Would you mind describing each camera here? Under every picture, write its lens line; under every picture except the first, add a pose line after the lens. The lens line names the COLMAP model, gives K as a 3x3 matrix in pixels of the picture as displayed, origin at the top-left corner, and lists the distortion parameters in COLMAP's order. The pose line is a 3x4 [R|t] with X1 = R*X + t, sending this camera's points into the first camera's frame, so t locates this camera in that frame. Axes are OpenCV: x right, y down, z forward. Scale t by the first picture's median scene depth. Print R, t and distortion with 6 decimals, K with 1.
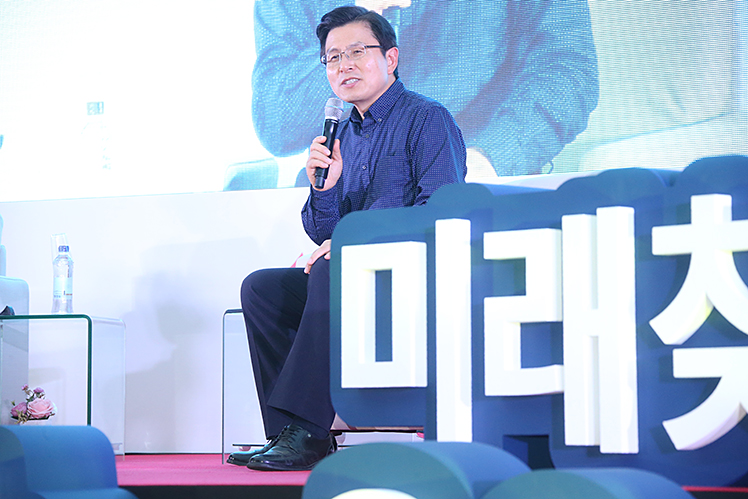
lens RADIAL K [[2850.2, 0, 372.9], [0, 2850.2, 247.5], [0, 0, 1]] dist [0.824370, 3.002932]
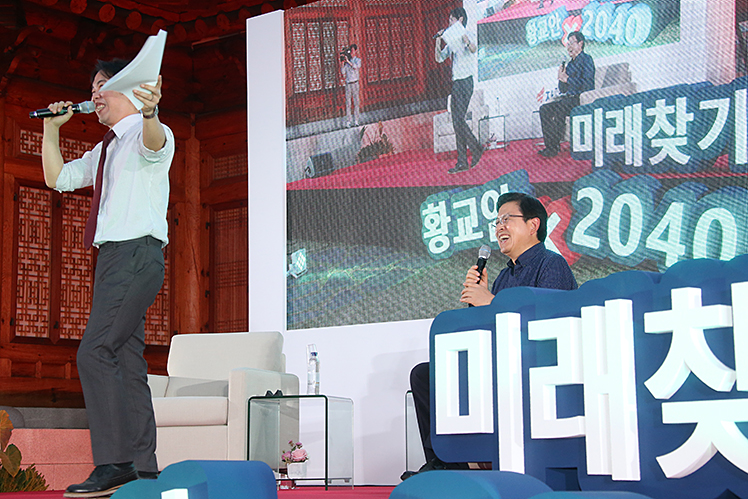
lens RADIAL K [[1566.0, 0, 374.1], [0, 1566.0, 252.0], [0, 0, 1]] dist [0.432481, 0.153085]
pose [[0.991770, -0.021024, -0.126295, 0.062496], [0.011169, 0.996872, -0.078234, 0.020602], [0.127545, 0.076179, 0.988903, 0.222072]]
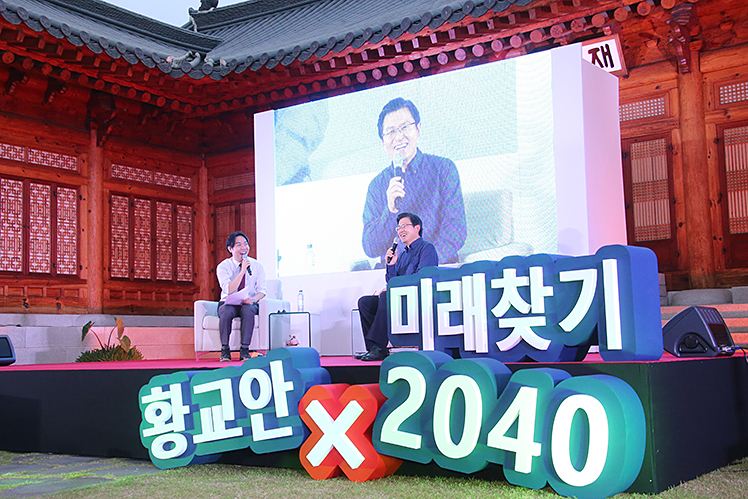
lens RADIAL K [[899.8, 0, 373.9], [0, 899.8, 247.8], [0, 0, 1]] dist [0.010371, 0.385720]
pose [[0.999471, -0.023175, -0.022834, -0.005839], [0.022088, 0.998662, -0.046763, 0.001364], [0.023887, 0.046234, 0.998645, 0.024204]]
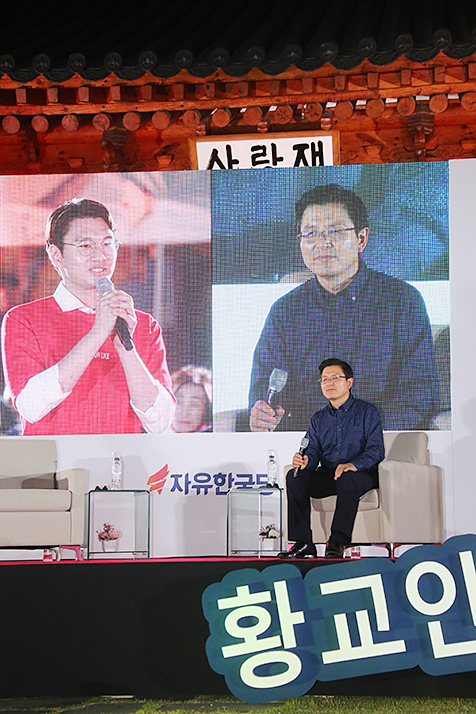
lens RADIAL K [[1437.1, 0, 237.7], [0, 1437.1, 367.7], [0, 0, 1]] dist [0.403832, 0.177955]
pose [[0.891473, 0.053871, 0.449860, -0.853799], [-0.022616, 0.996959, -0.074568, 0.017744], [-0.452509, 0.056301, 0.889981, -0.007354]]
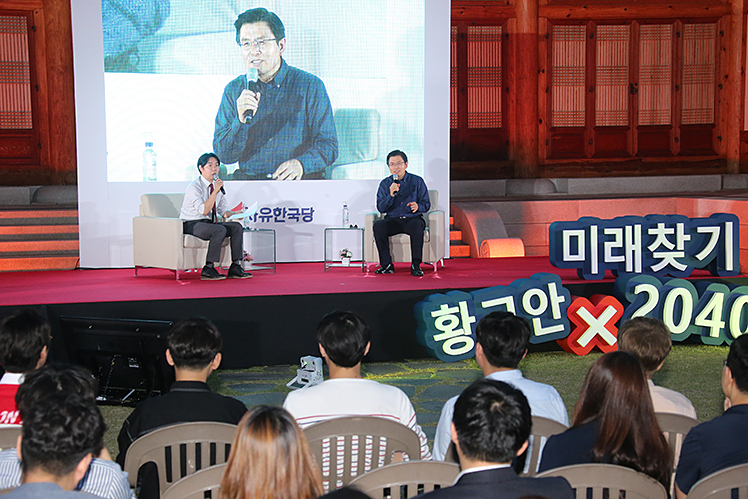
lens RADIAL K [[1566.0, 0, 374.1], [0, 1566.0, 252.0], [0, 0, 1]] dist [0.432481, 0.153085]
pose [[0.647037, -0.054058, 0.760540, -2.273418], [-0.037224, 0.994054, 0.102325, -0.227432], [-0.761550, -0.094518, 0.641177, -0.431551]]
